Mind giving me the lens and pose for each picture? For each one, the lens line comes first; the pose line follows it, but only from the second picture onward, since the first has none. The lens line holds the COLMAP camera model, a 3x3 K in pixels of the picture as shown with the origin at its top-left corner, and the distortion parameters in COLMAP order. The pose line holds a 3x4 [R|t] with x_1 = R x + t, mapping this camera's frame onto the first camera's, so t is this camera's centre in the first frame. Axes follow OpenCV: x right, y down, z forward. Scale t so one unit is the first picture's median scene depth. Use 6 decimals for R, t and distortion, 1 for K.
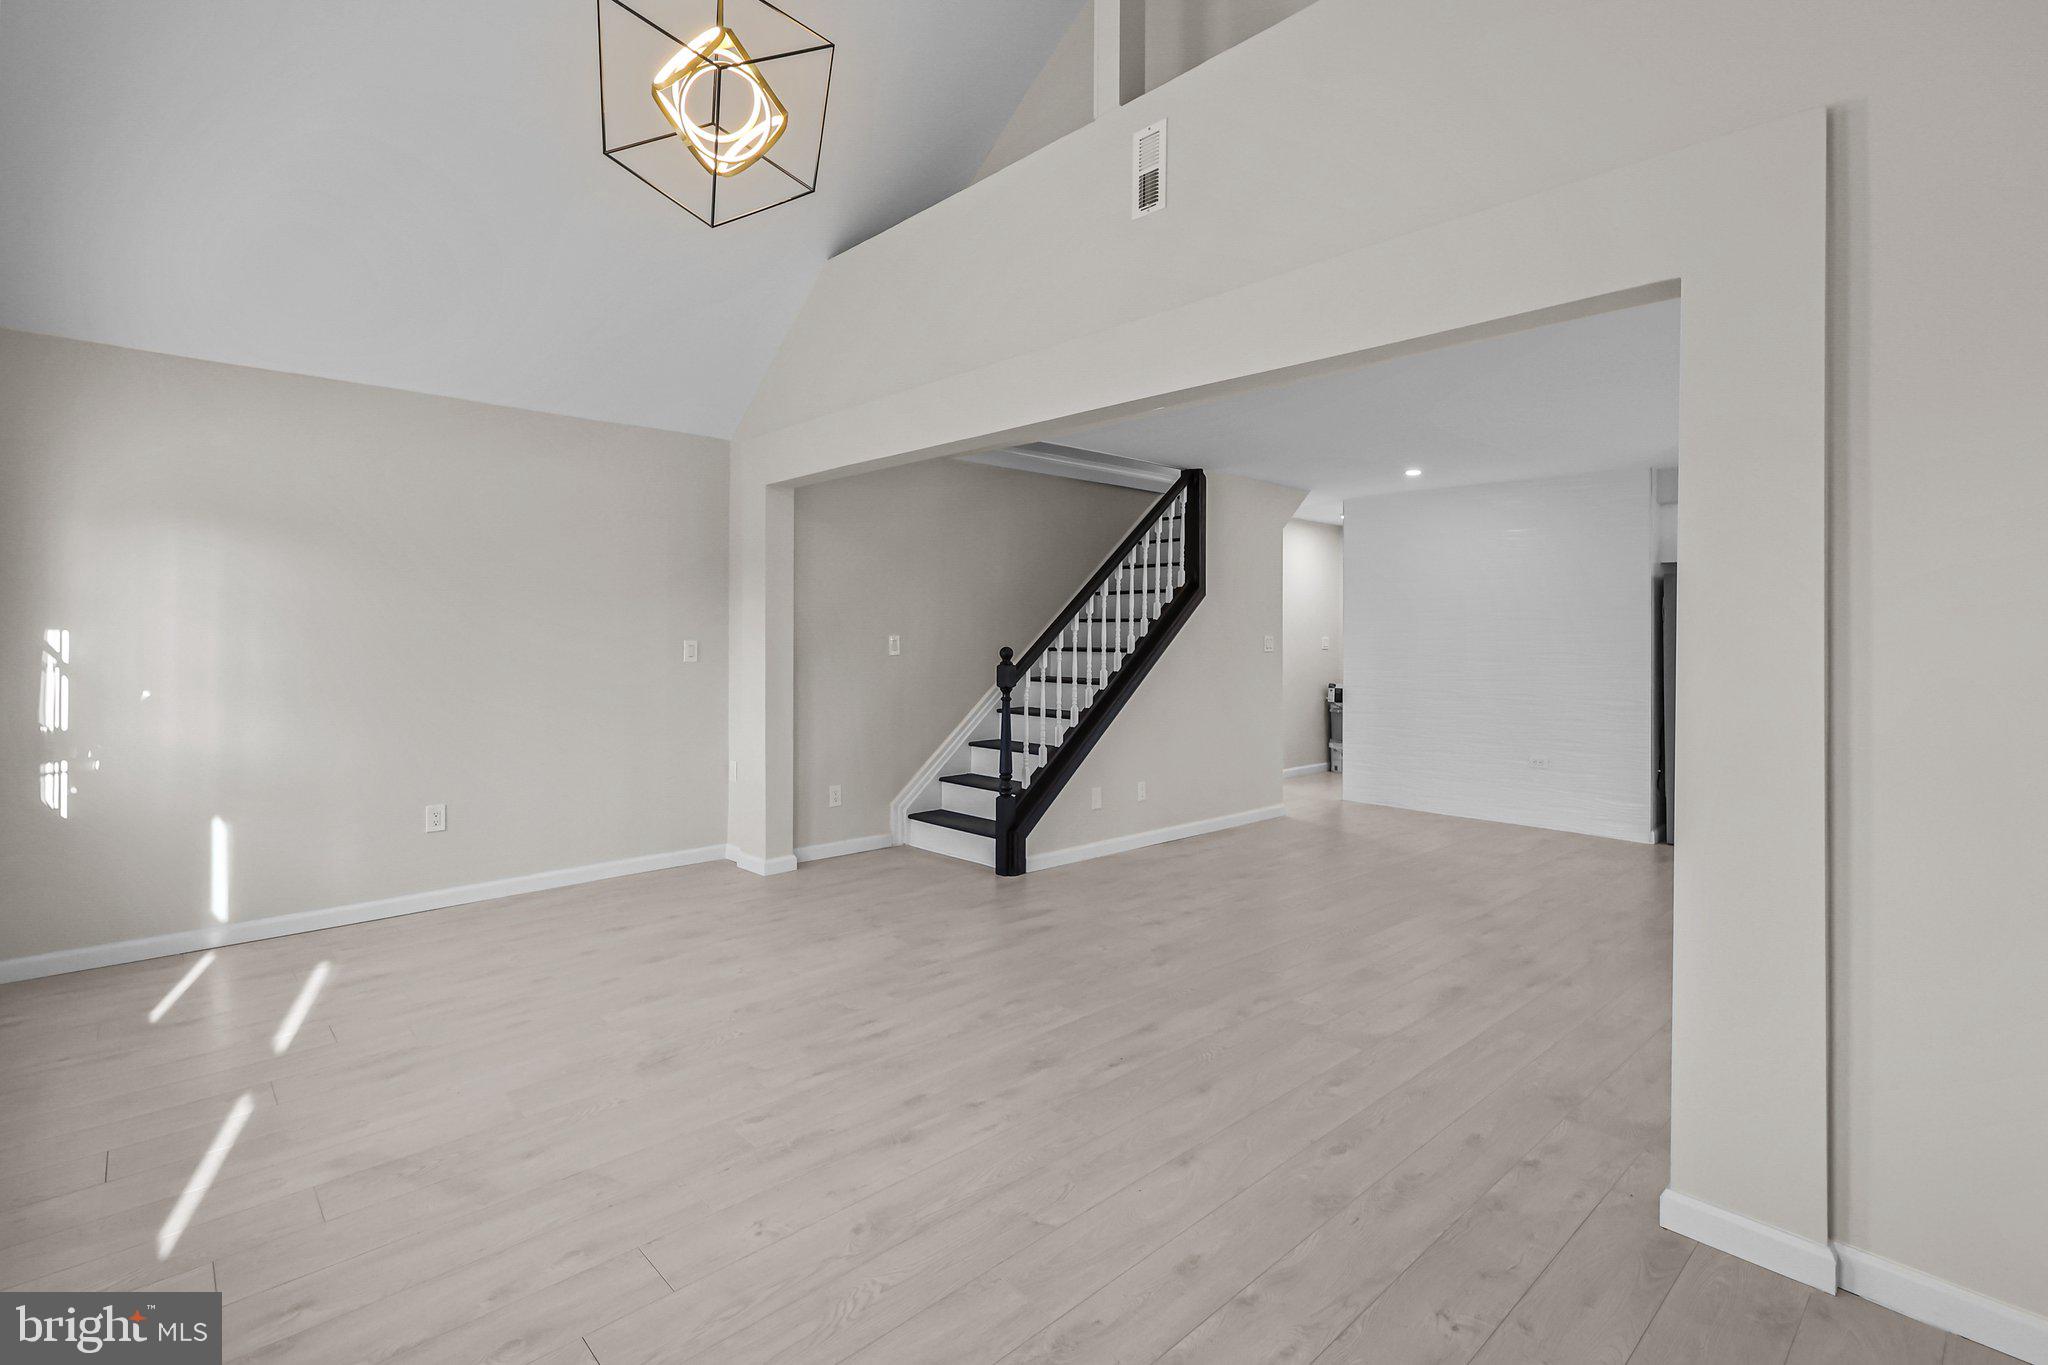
lens RADIAL K [[923.1, 0, 1053.4], [0, 923.1, 641.0], [0, 0, 1]] dist [-0.000110, 0.000296]
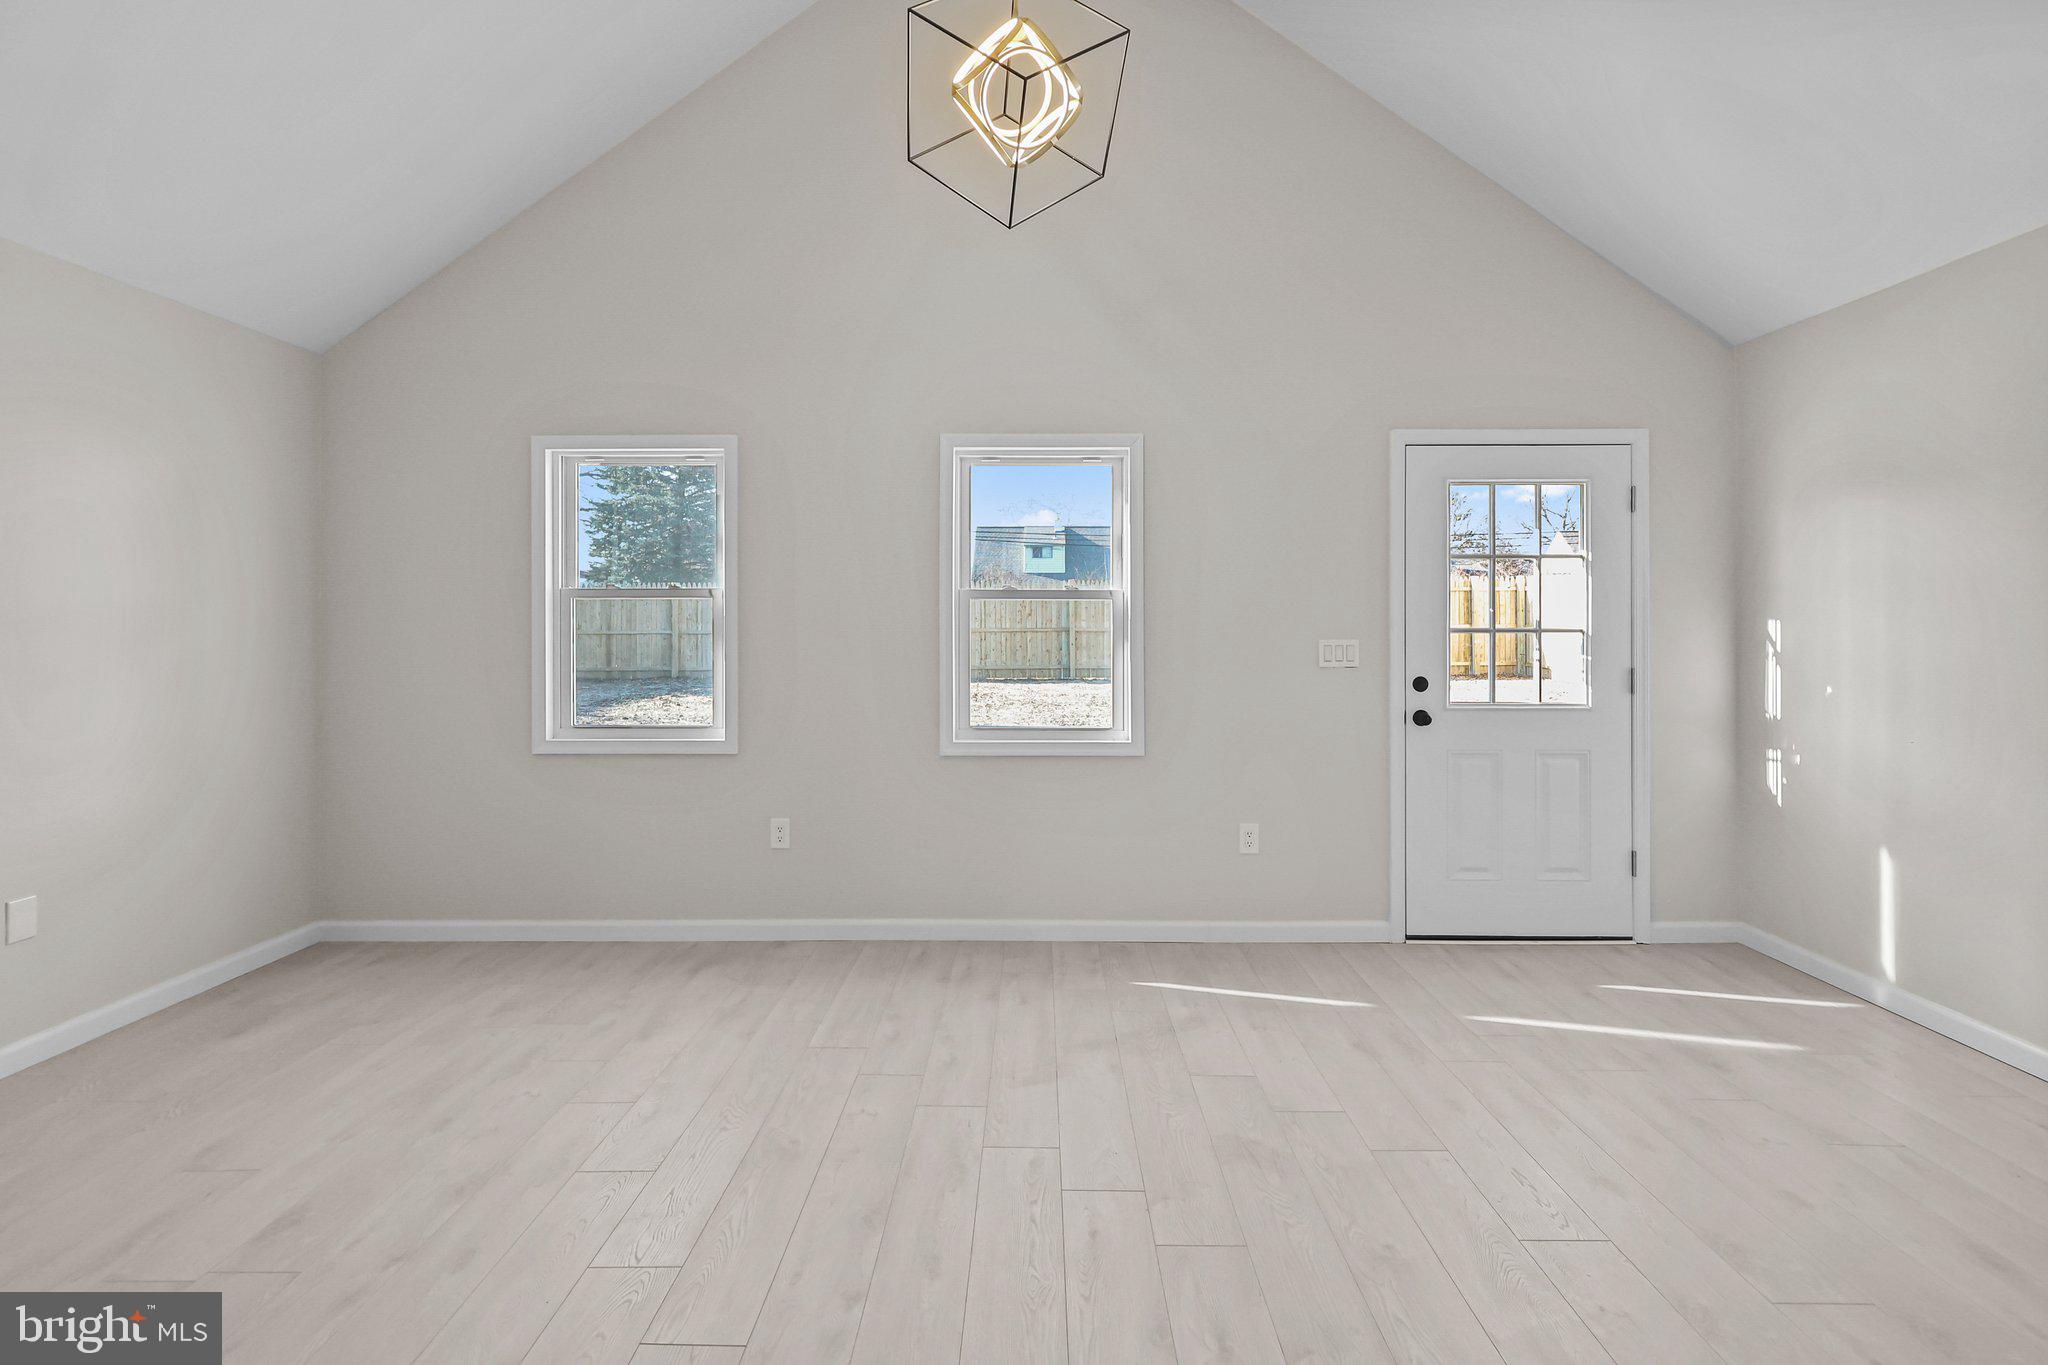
lens RADIAL K [[923.1, 0, 1024.1], [0, 923.1, 616.7], [0, 0, 1]] dist [-0.000110, 0.000296]
pose [[-0.703116, -0.007370, -0.711037, 0.228744], [-0.002247, 0.999964, -0.008143, -0.005332], [0.711071, -0.004128, -0.703108, 1.122458]]
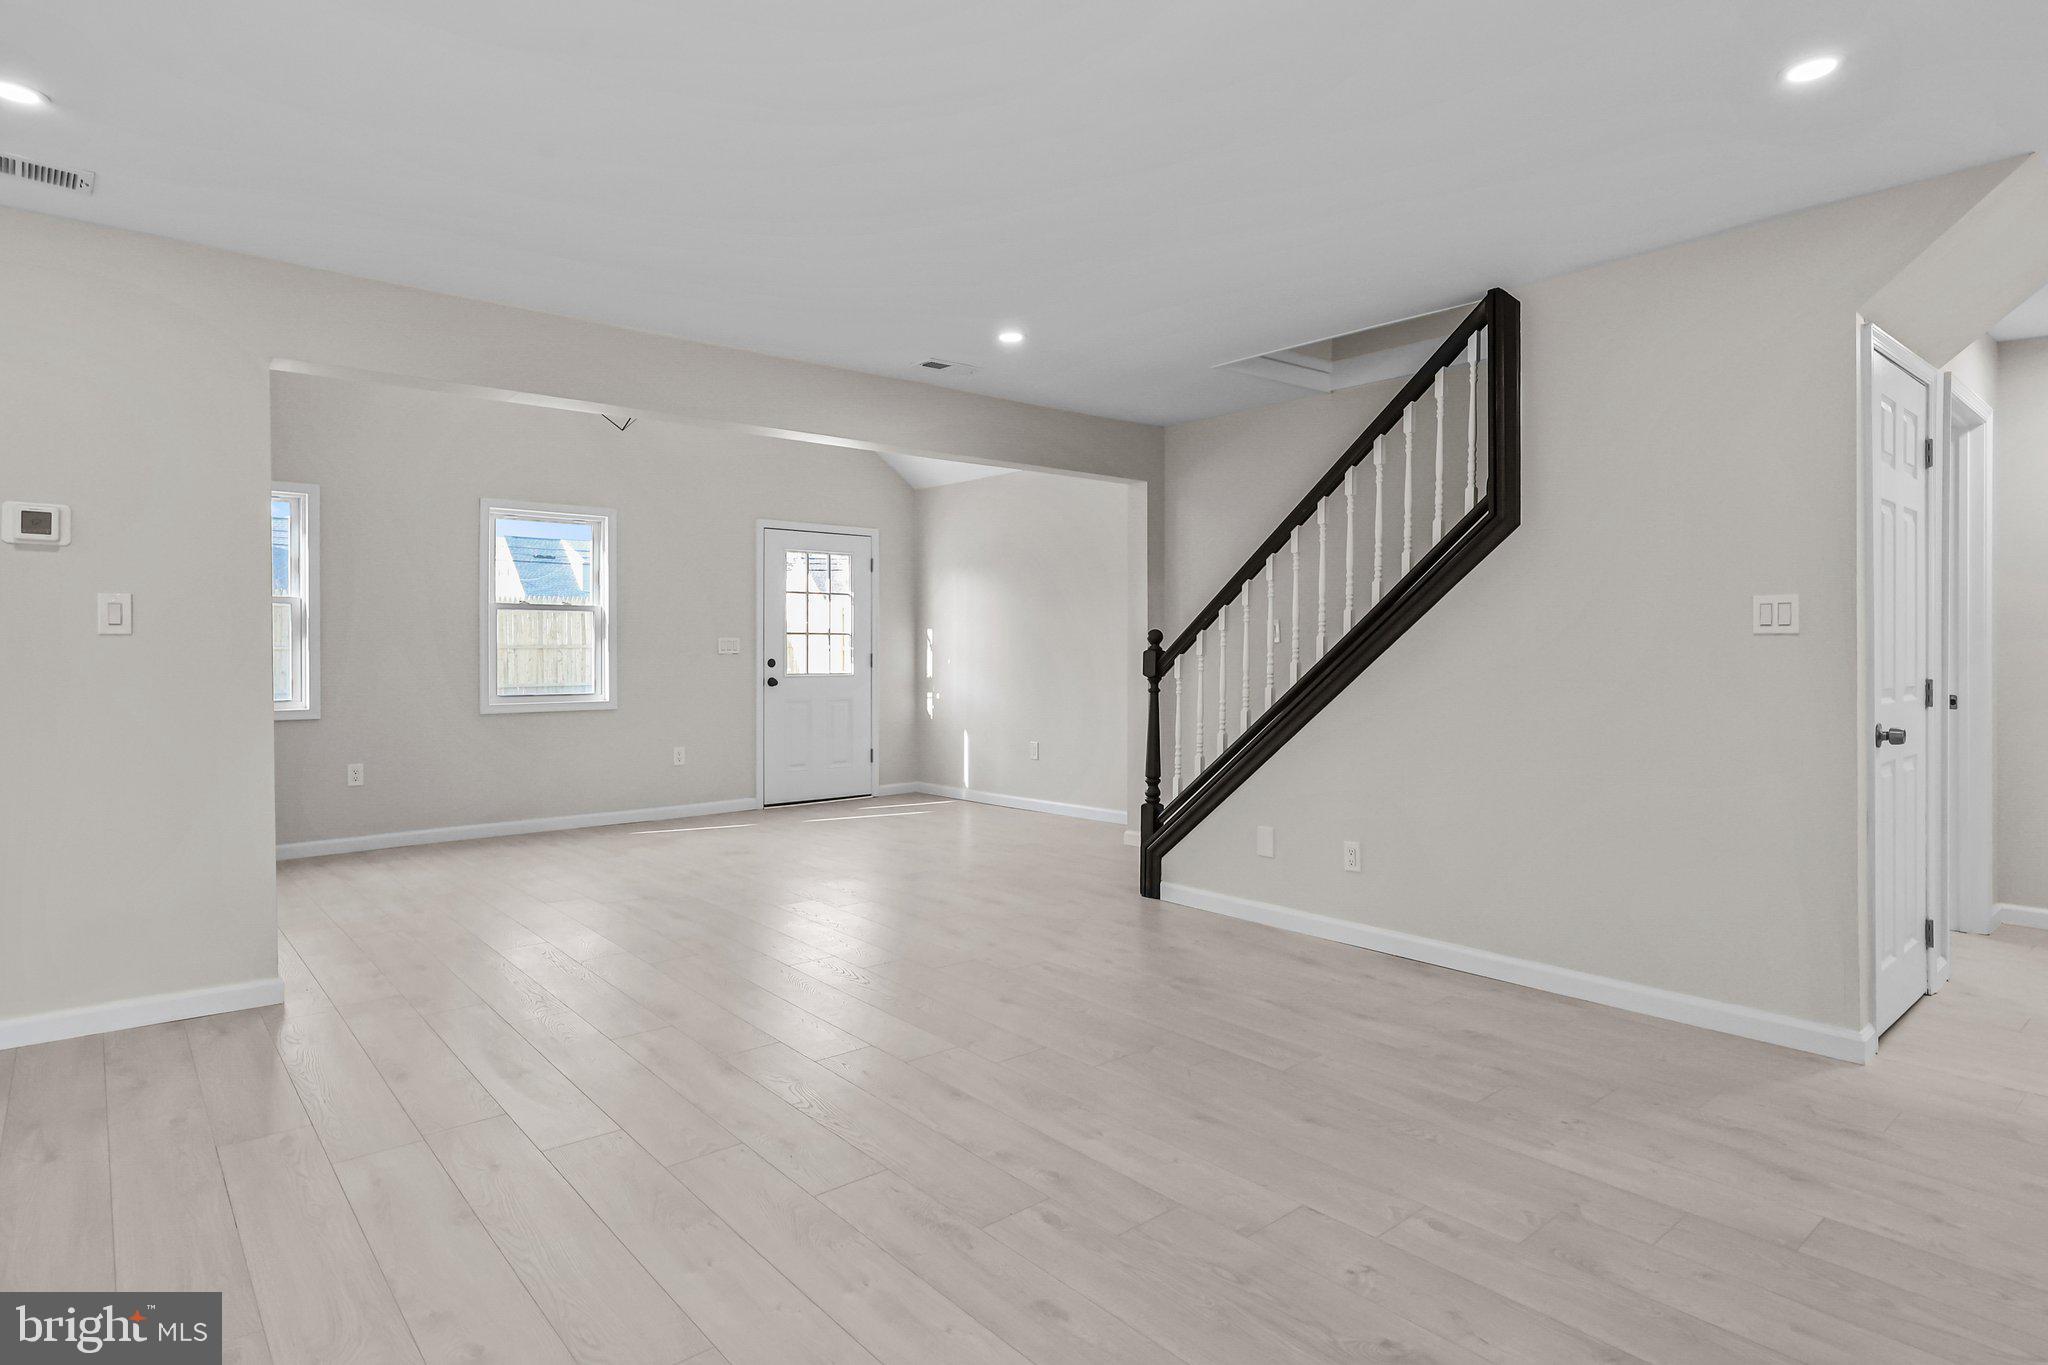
lens RADIAL K [[1111.4, 0, 1034.8], [0, 1111.4, 664.6], [0, 0, 1]] dist [0.000689, 0.000696]
pose [[-0.044396, 0.011264, -0.998951, 1.407373], [-0.000856, 0.999936, 0.011314, 0.039295], [0.999014, 0.001357, -0.044383, 1.340679]]
